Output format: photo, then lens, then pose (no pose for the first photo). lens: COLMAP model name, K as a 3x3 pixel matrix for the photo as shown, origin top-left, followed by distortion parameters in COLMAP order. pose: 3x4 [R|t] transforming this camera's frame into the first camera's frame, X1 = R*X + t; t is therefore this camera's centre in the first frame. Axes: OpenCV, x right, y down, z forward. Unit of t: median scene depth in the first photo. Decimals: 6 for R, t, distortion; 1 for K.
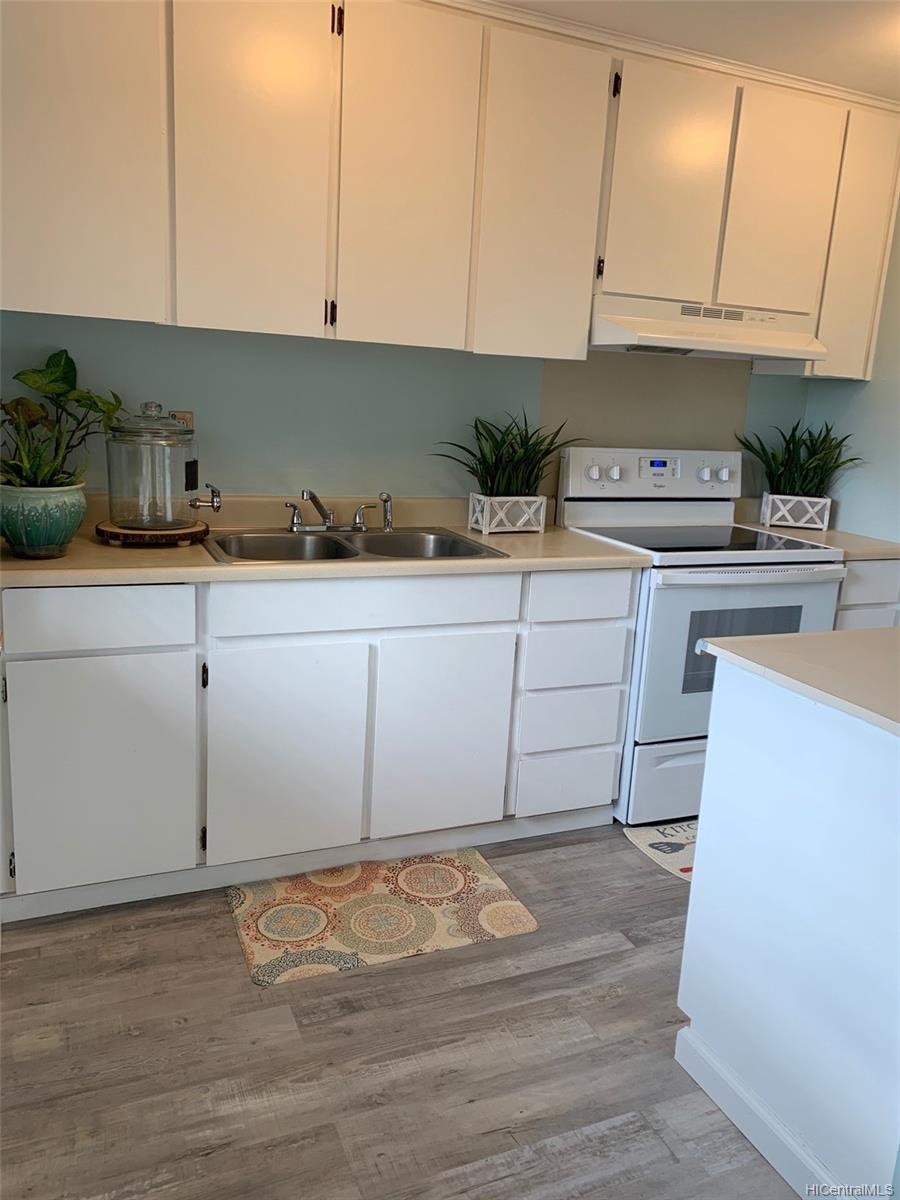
lens RADIAL K [[920.6, 0, 471.0], [0, 920.6, 597.8], [0, 0, 1]] dist [0.155126, -0.291463]
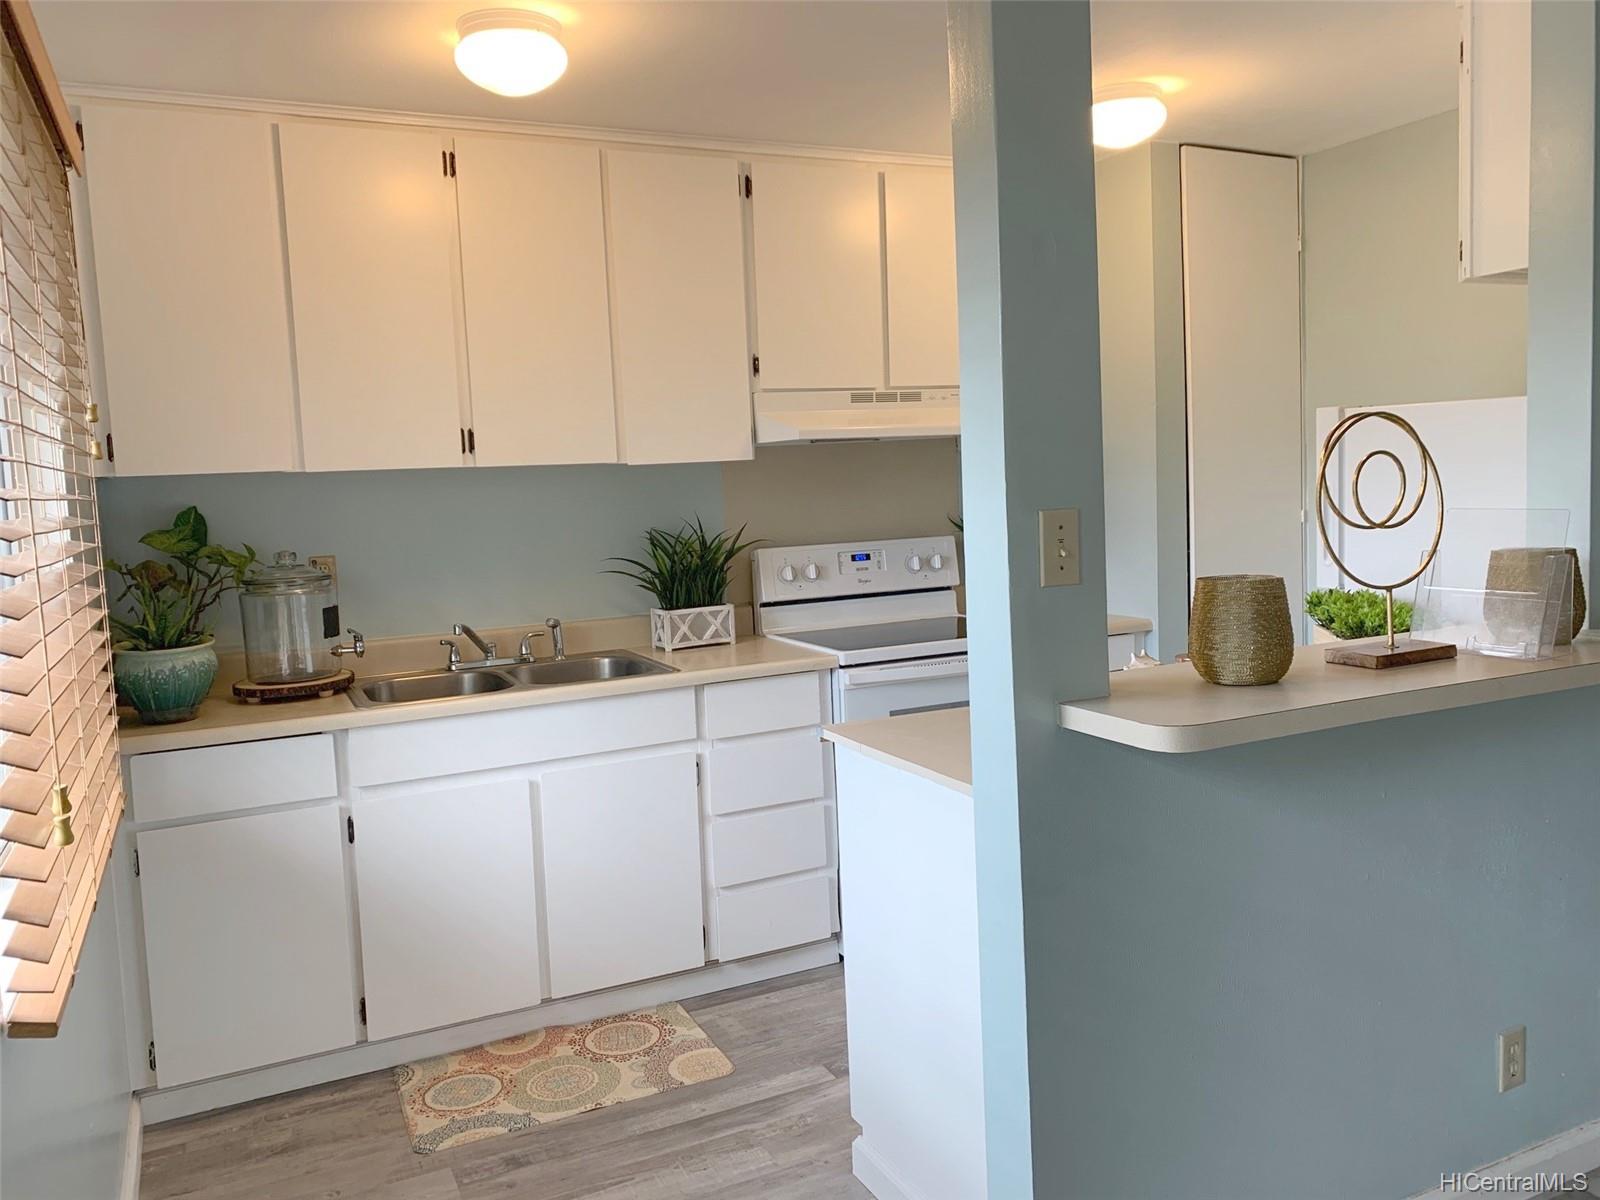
lens RADIAL K [[1232.4, 0, 797.9], [0, 1232.4, 592.6], [0, 0, 1]] dist [0.088290, -0.096542]
pose [[0.994736, -0.101870, 0.011097, 0.159838], [0.102454, 0.986655, -0.126554, 0.048213], [0.001943, 0.127024, 0.991898, -0.258378]]
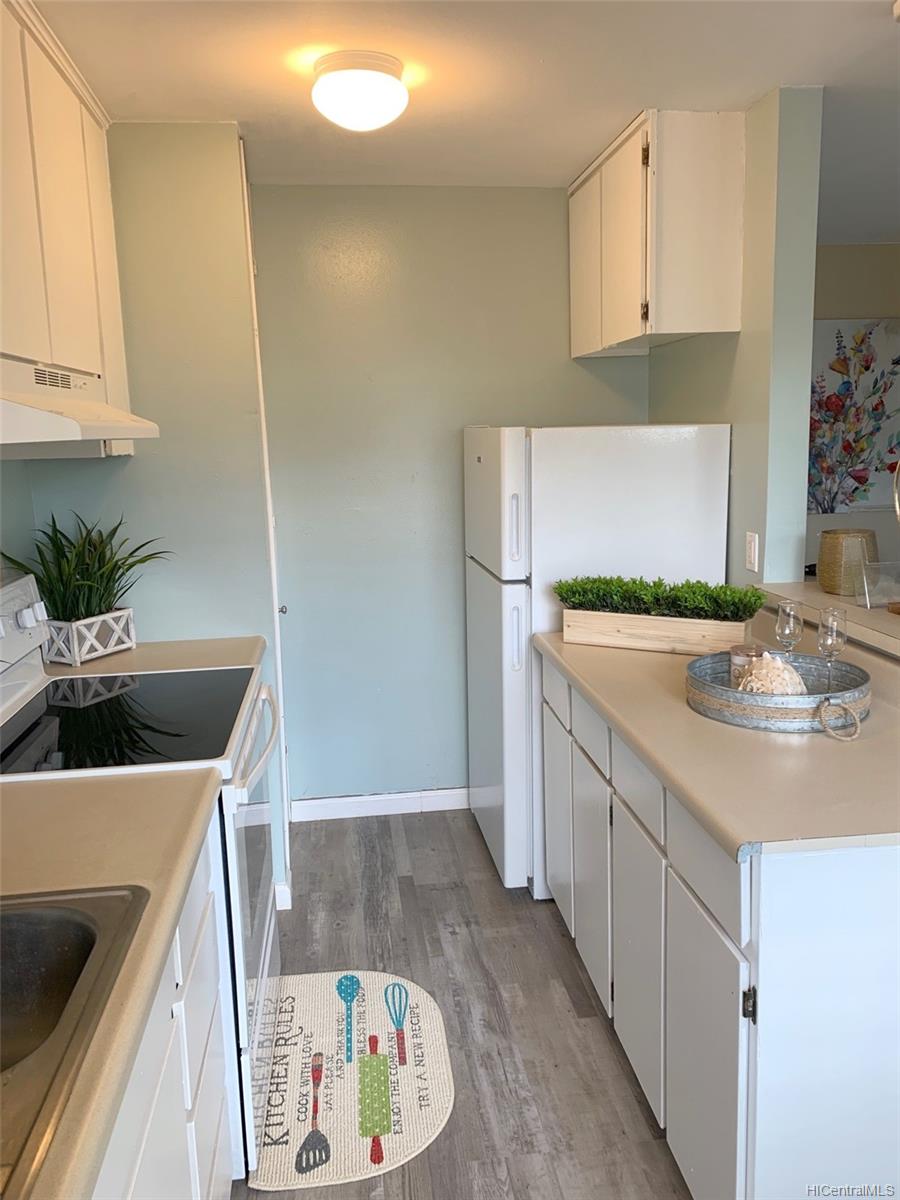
lens RADIAL K [[924.3, 0, 456.5], [0, 924.3, 599.1], [0, 0, 1]] dist [0.088290, -0.096542]
pose [[0.282473, -0.243274, 0.927915, -0.342884], [0.243691, 0.953774, 0.175870, -0.246409], [-0.927806, 0.176446, 0.328699, 0.669058]]
